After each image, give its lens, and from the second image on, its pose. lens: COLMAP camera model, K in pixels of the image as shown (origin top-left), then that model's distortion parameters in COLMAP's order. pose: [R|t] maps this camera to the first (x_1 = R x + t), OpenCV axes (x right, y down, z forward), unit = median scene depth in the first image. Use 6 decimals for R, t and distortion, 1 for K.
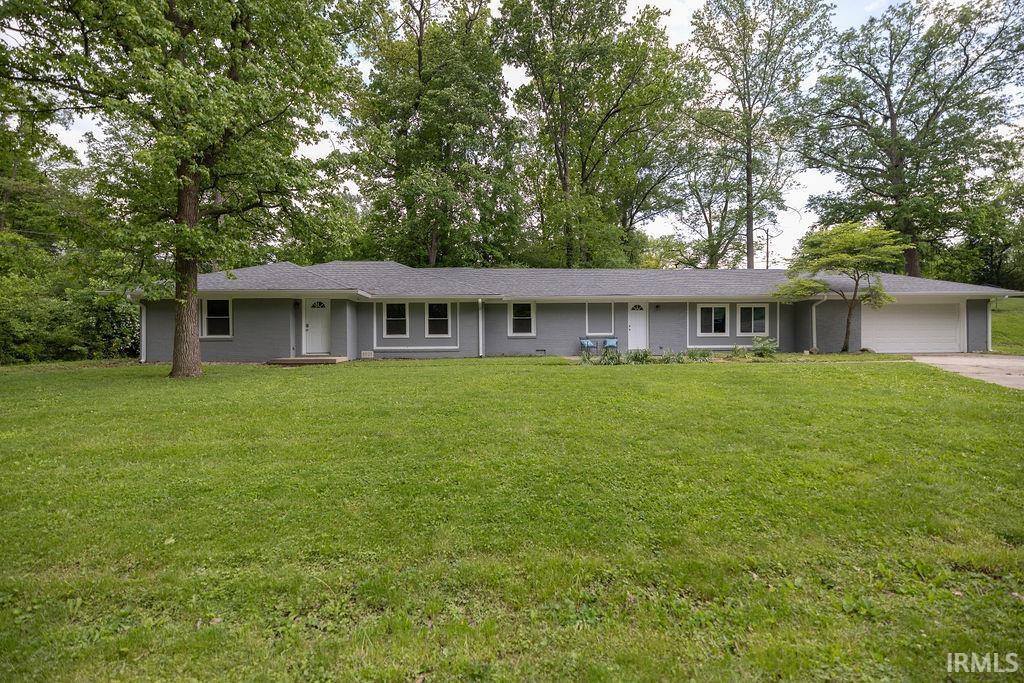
lens RADIAL K [[432.6, 0, 508.7], [0, 432.6, 344.0], [0, 0, 1]] dist [0.001832, 0.000438]
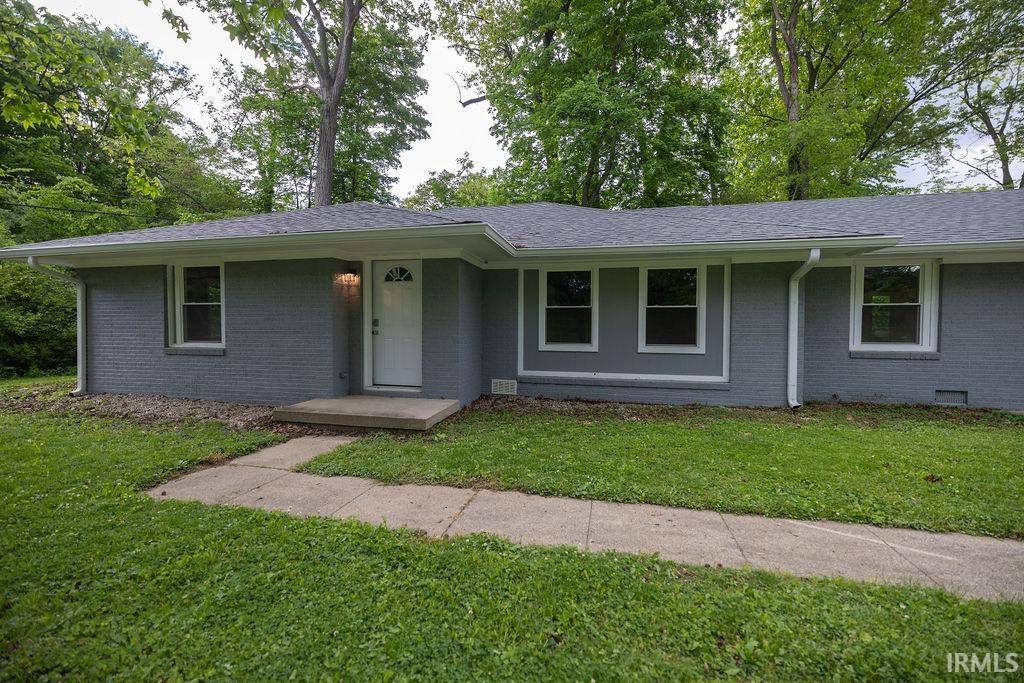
lens RADIAL K [[432.6, 0, 510.4], [0, 432.6, 339.5], [0, 0, 1]] dist [0.001832, 0.000438]
pose [[0.960864, 0.020280, -0.276278, -0.195586], [-0.015285, 0.999679, 0.020222, -0.033401], [0.276600, -0.015207, 0.960865, 0.566544]]
